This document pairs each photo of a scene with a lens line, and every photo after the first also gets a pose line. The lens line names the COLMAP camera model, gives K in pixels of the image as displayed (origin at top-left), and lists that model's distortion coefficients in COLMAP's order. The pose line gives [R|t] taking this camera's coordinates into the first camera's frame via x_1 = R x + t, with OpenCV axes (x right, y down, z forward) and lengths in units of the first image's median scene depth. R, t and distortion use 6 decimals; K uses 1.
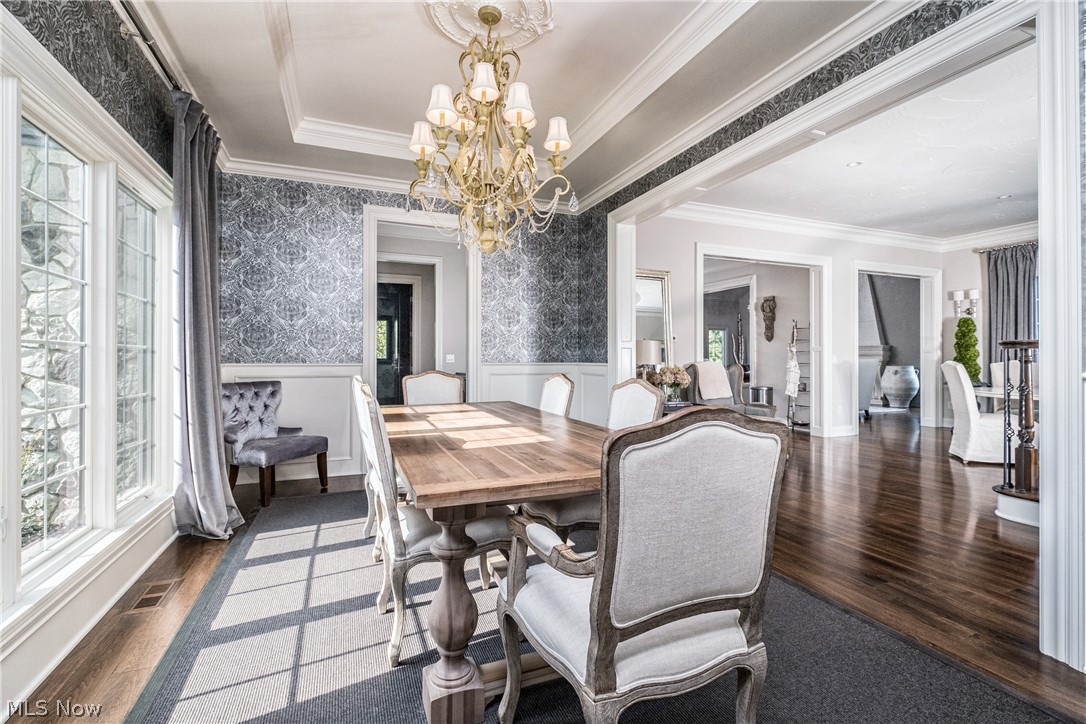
lens RADIAL K [[475.1, 0, 543.0], [0, 475.1, 362.0], [0, 0, 1]] dist [-0.000287, 0.000017]
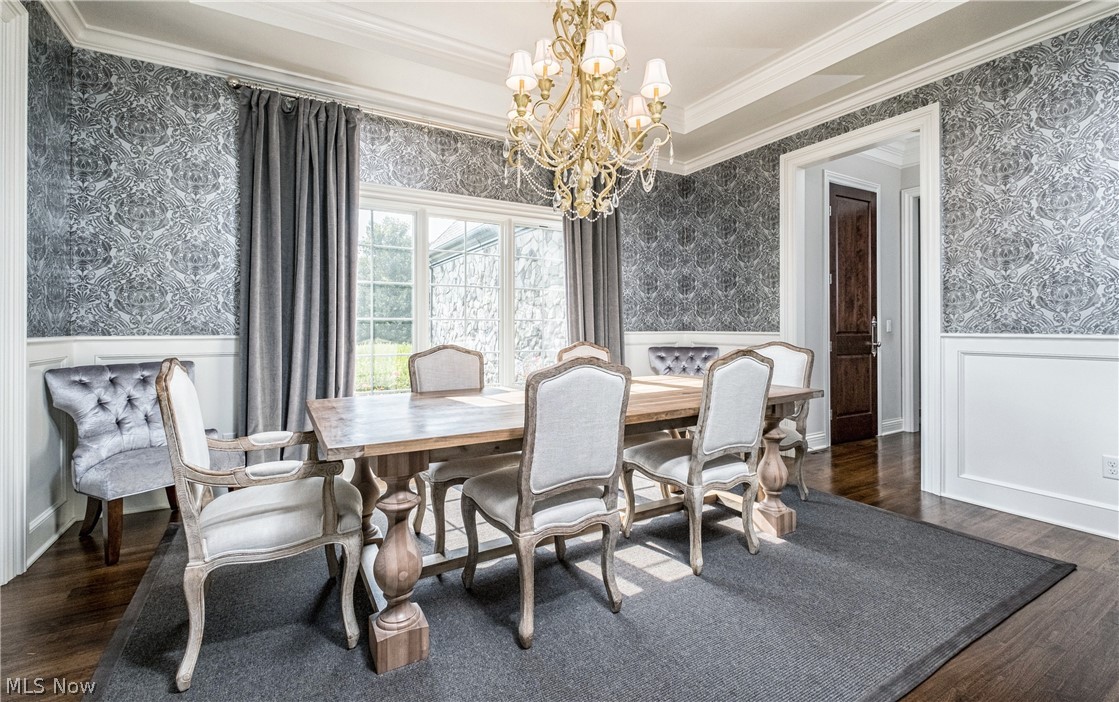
lens RADIAL K [[507.0, 0, 559.5], [0, 507.0, 351.0], [0, 0, 1]] dist [-0.040364, -0.000314]
pose [[0.939711, -0.021536, 0.341290, -0.280483], [0.007732, 0.999098, 0.041758, -0.001606], [-0.341881, -0.036602, 0.939030, 0.127393]]
